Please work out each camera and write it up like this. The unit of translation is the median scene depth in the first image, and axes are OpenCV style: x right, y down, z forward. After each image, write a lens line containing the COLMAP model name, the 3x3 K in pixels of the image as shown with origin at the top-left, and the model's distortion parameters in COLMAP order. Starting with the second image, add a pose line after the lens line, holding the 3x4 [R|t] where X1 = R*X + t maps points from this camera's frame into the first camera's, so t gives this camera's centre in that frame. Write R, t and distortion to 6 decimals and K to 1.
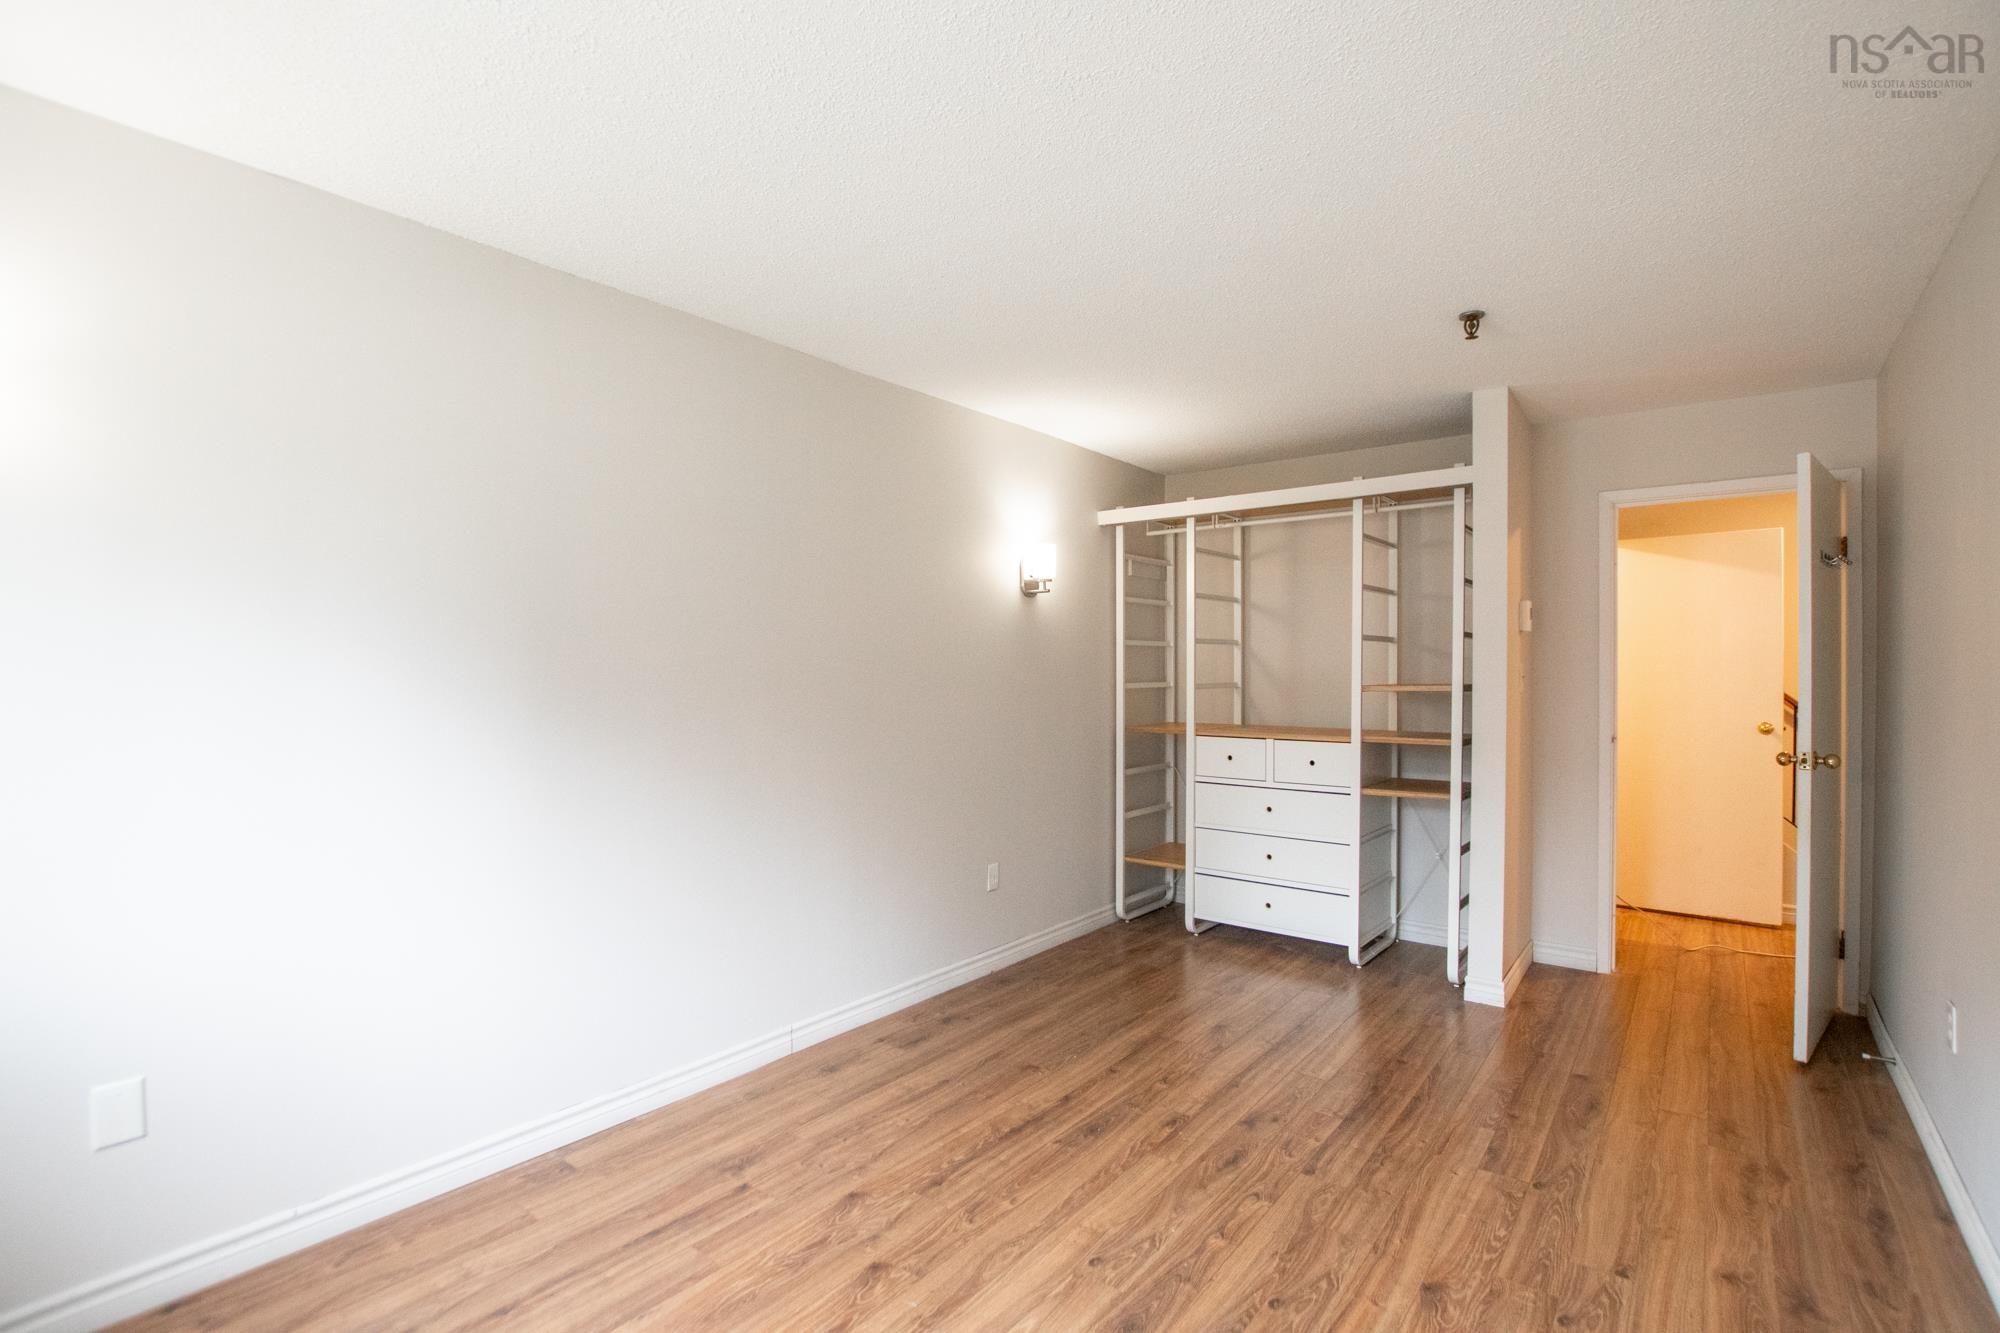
lens RADIAL K [[913.6, 0, 1005.8], [0, 913.6, 675.9], [0, 0, 1]] dist [-0.021916, -0.000304]
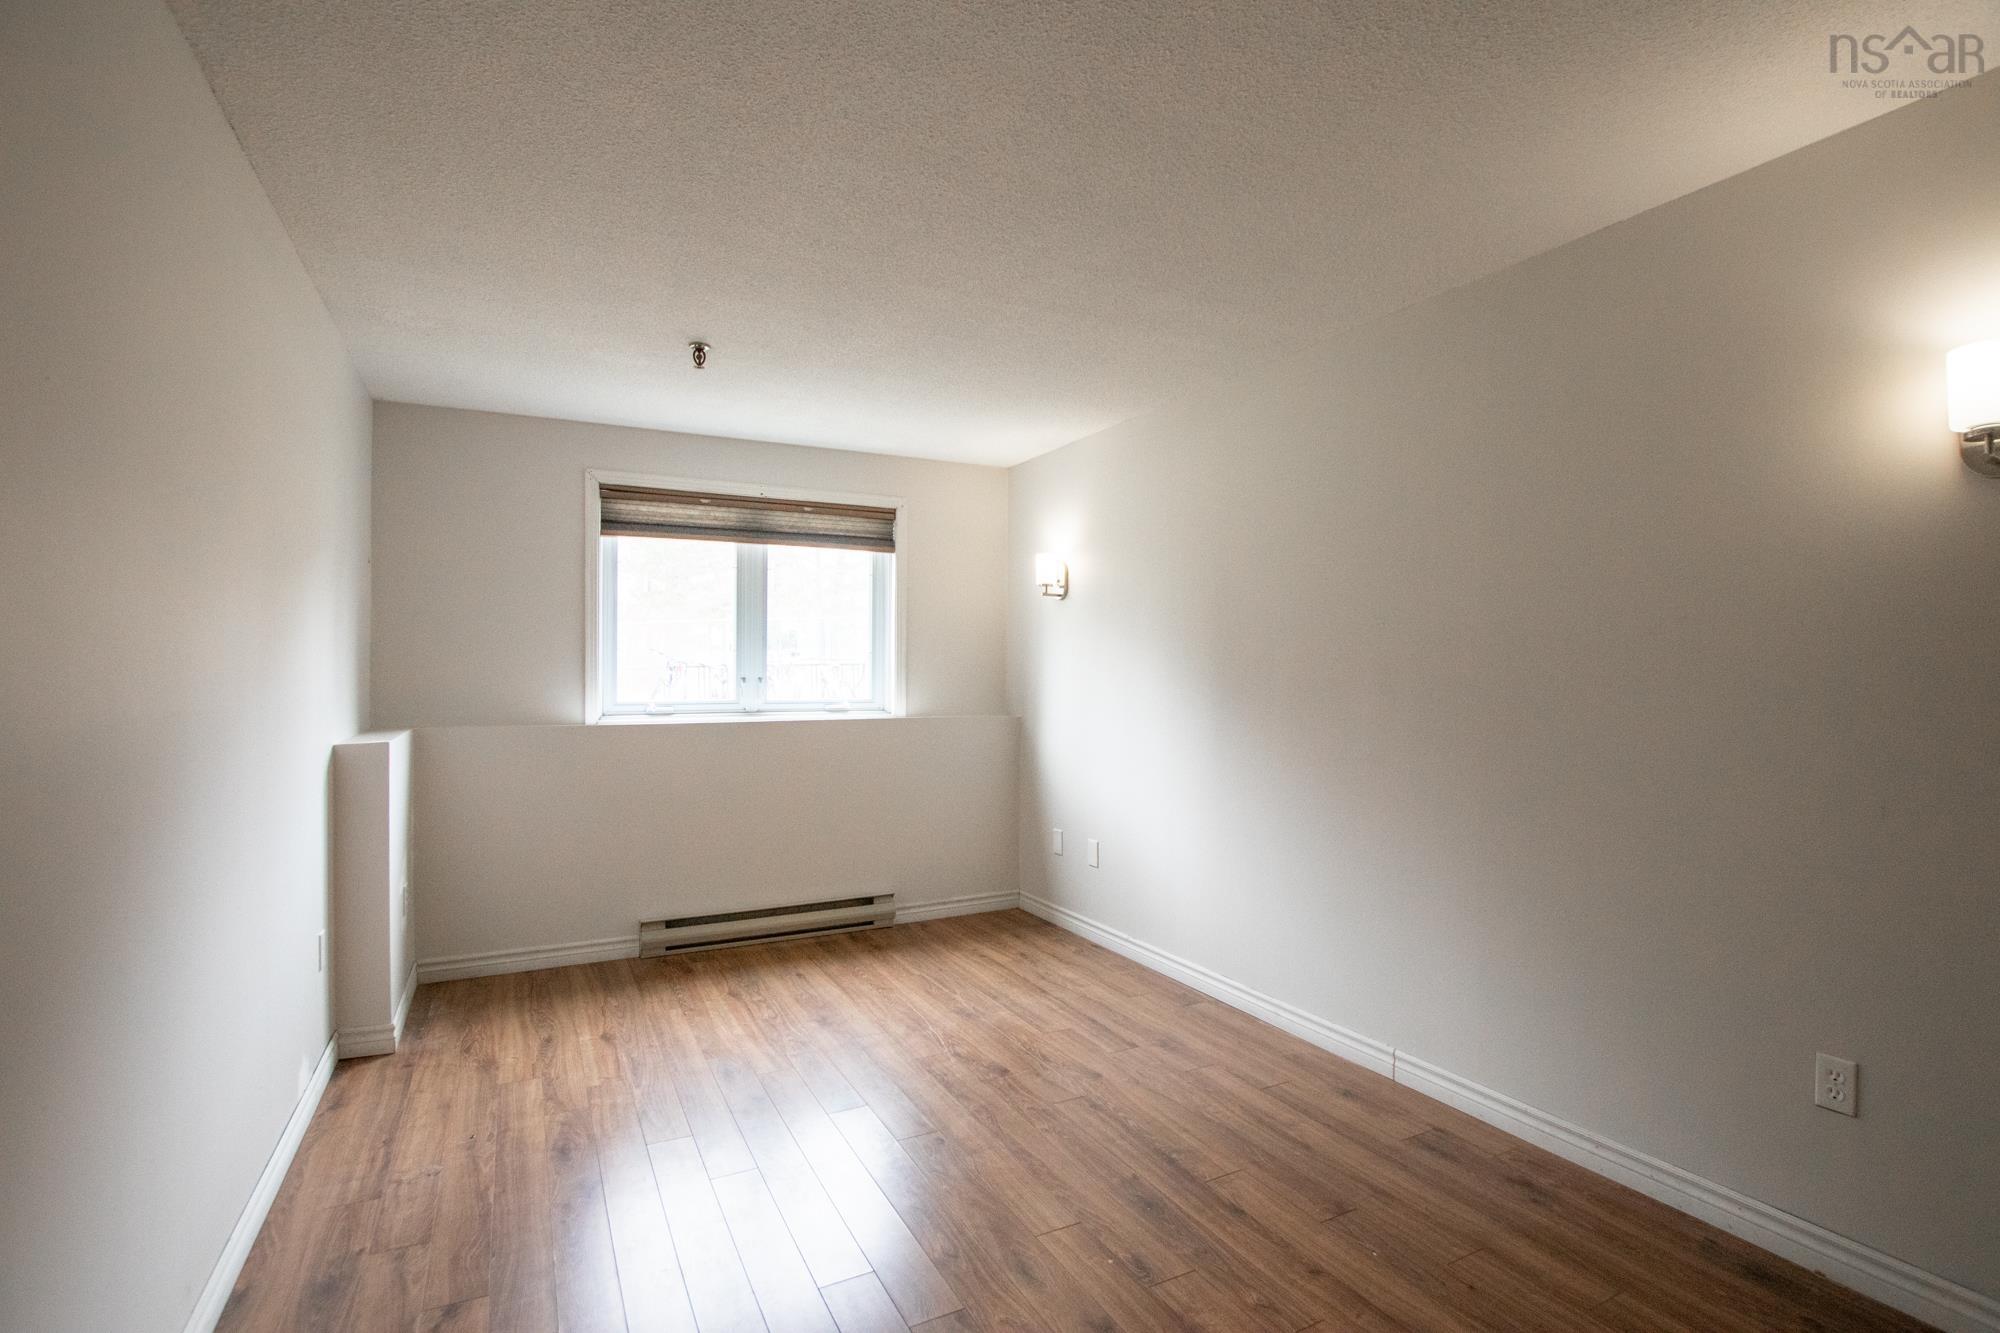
lens RADIAL K [[913.6, 0, 1005.8], [0, 913.6, 675.9], [0, 0, 1]] dist [-0.021916, -0.000304]
pose [[-0.404376, 0.000160, -0.914593, 0.900038], [-0.003153, 0.999994, 0.001568, 0.004968], [0.914587, 0.003518, -0.404373, 1.185990]]
